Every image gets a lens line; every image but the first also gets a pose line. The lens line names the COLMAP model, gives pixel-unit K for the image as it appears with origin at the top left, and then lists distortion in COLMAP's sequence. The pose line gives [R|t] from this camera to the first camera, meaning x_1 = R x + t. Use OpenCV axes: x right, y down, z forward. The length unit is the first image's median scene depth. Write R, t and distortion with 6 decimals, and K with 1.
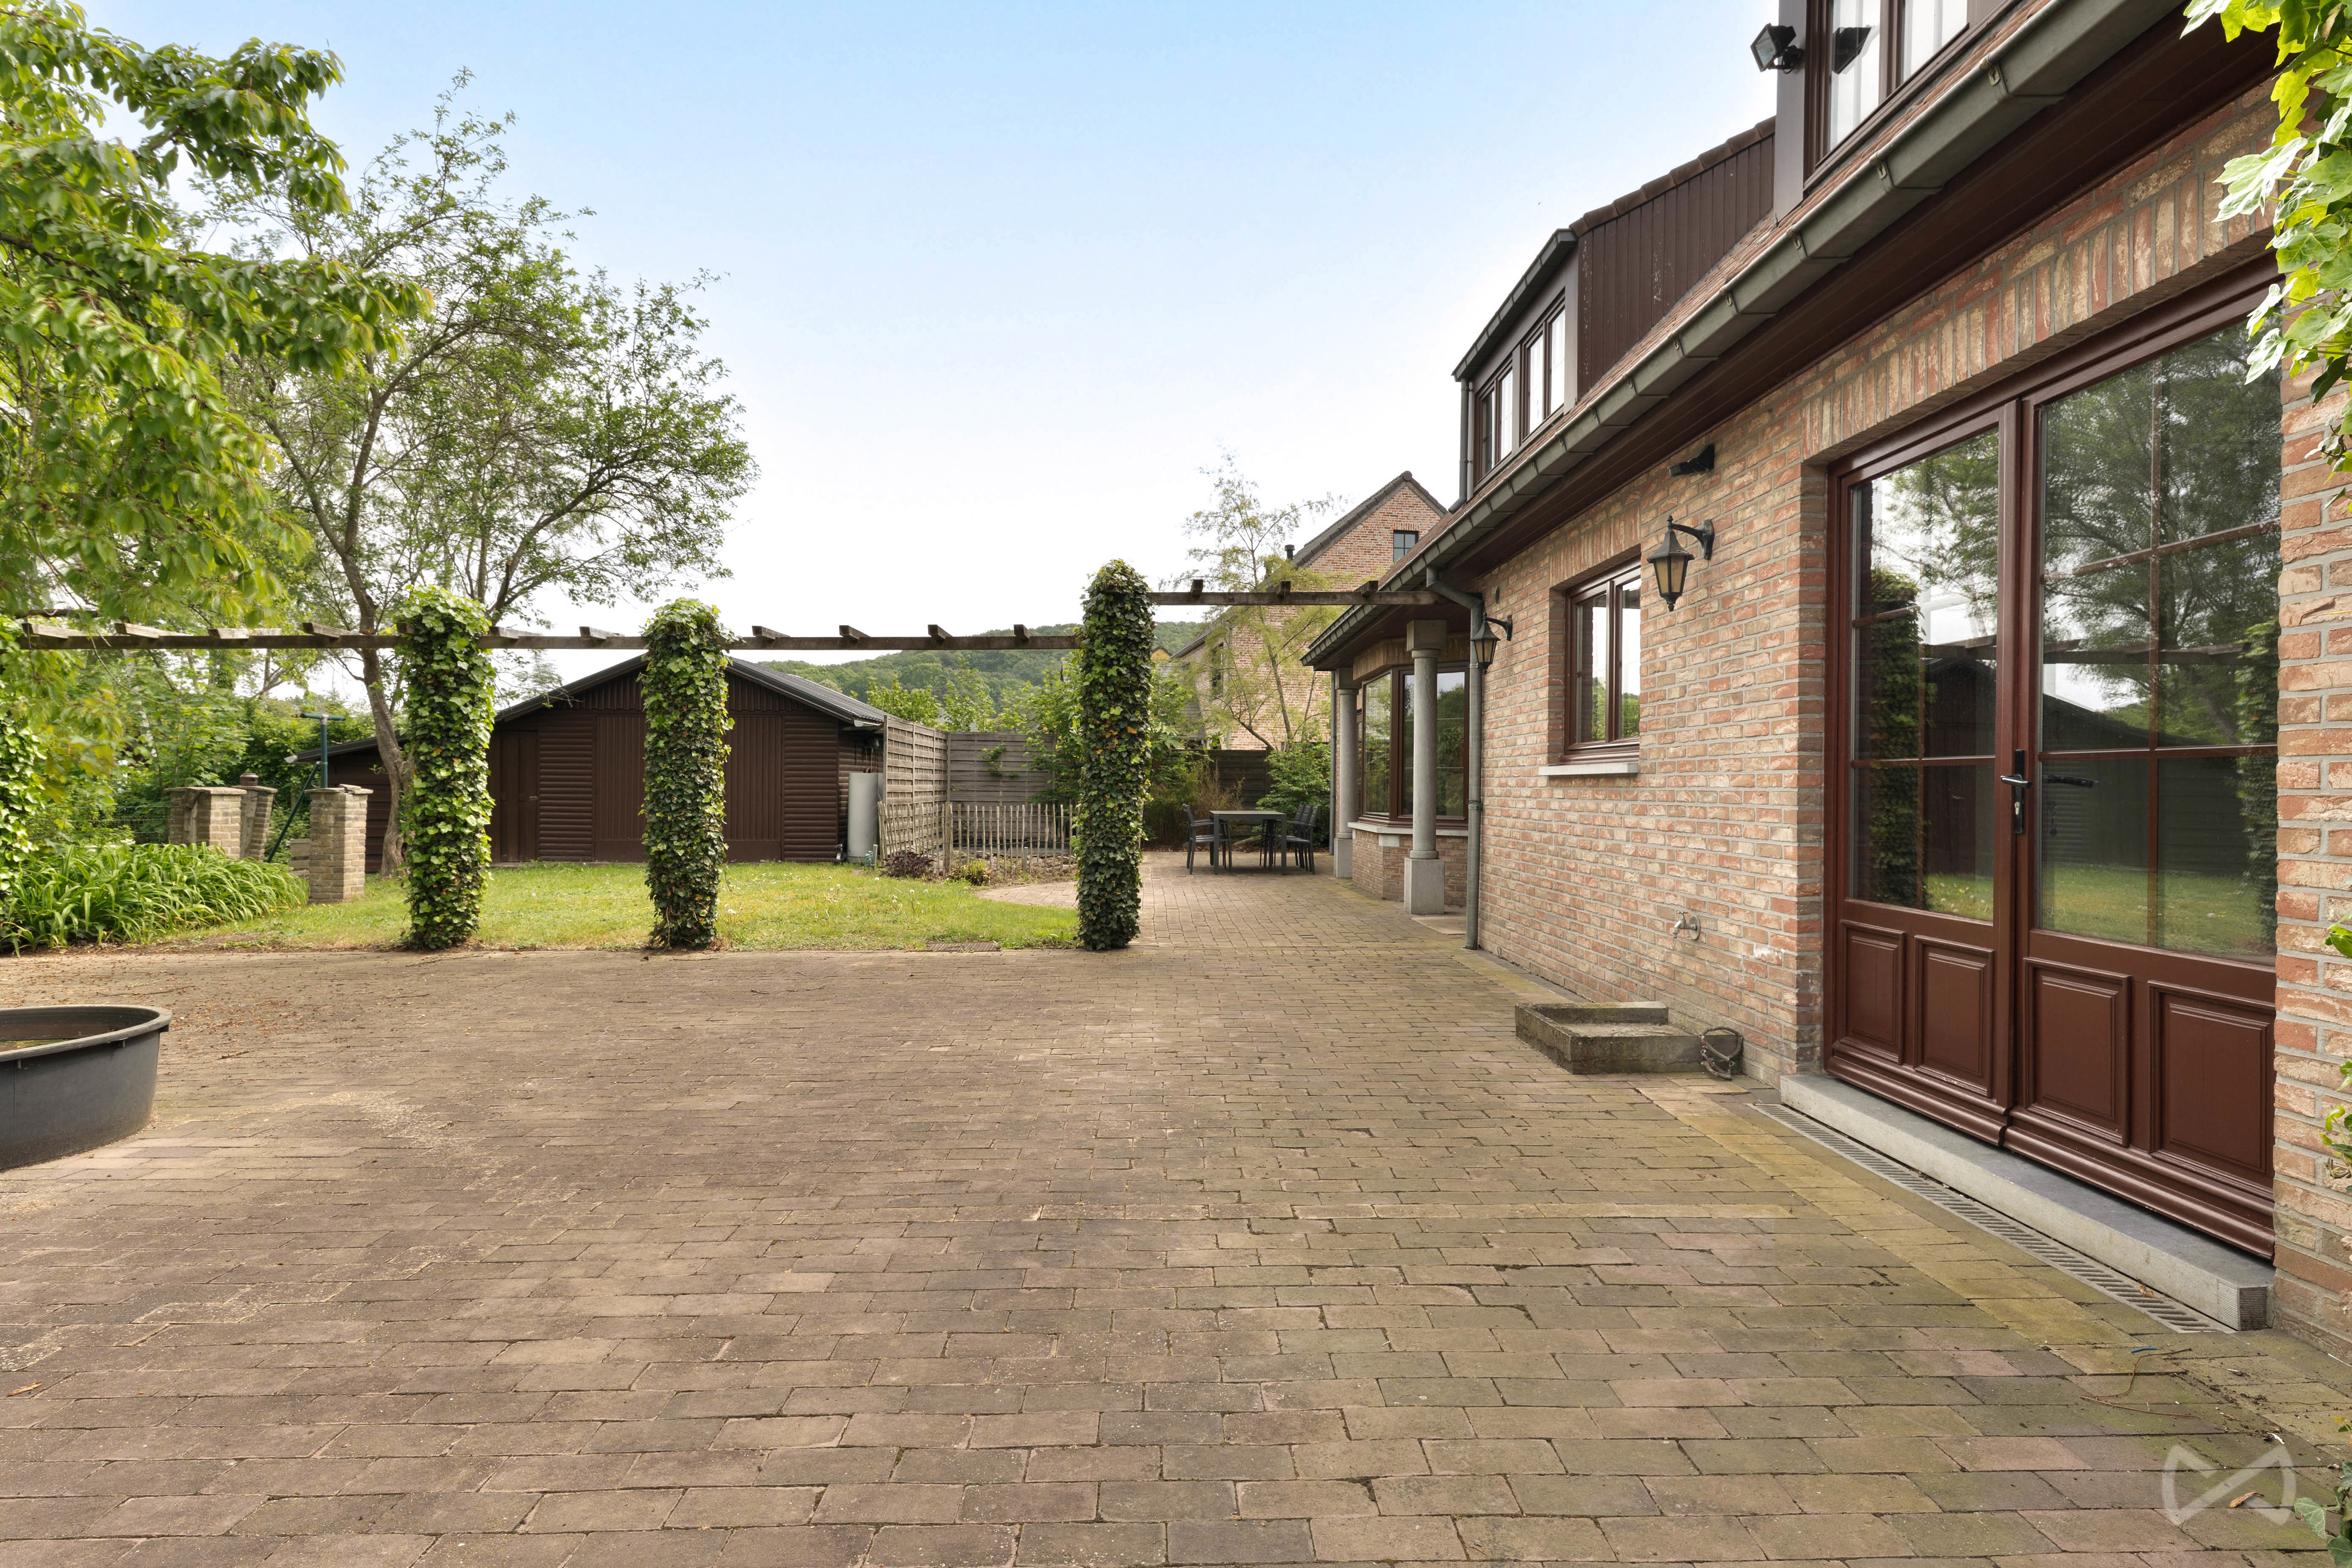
lens RADIAL K [[1242.1, 0, 1199.3], [0, 1242.1, 777.0], [0, 0, 1]] dist [0.011899, -0.001214]
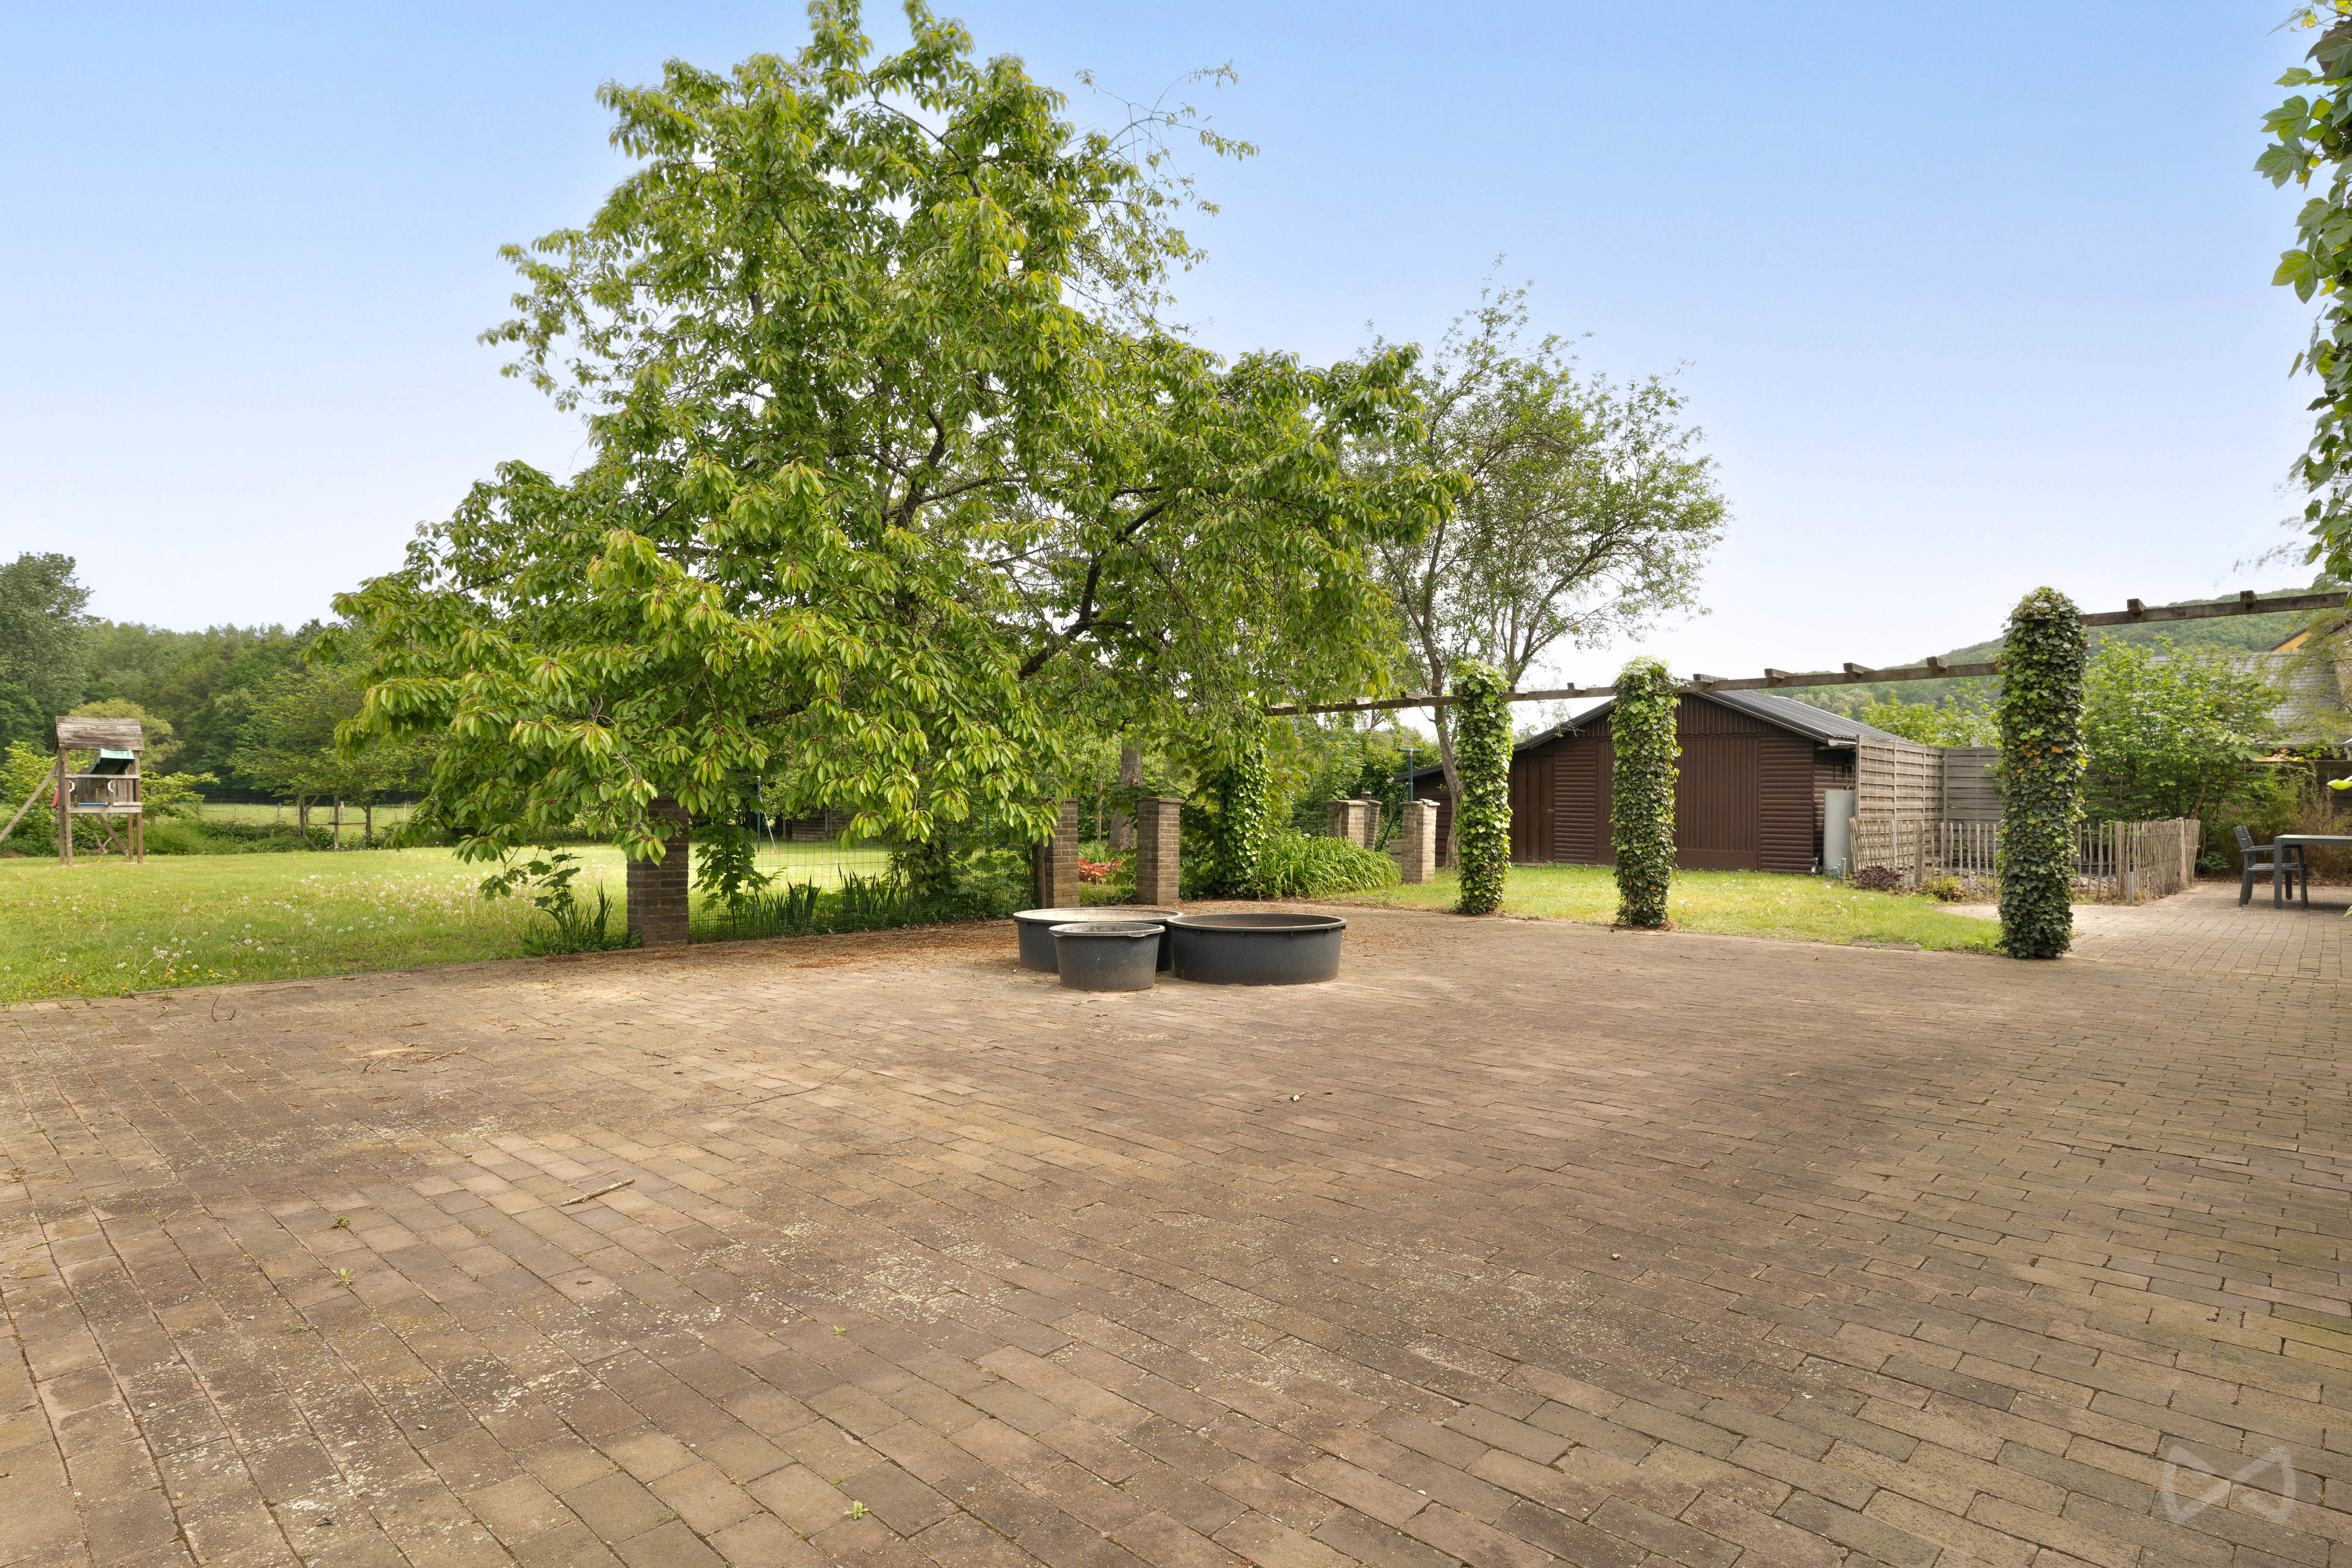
lens RADIAL K [[1242.1, 0, 1187.2], [0, 1242.1, 780.1], [0, 0, 1]] dist [0.011899, -0.001214]
pose [[0.705601, -0.006396, -0.708581, 0.162446], [-0.001328, 0.999946, -0.010349, -0.000409], [0.708608, 0.008244, 0.705554, -0.237670]]
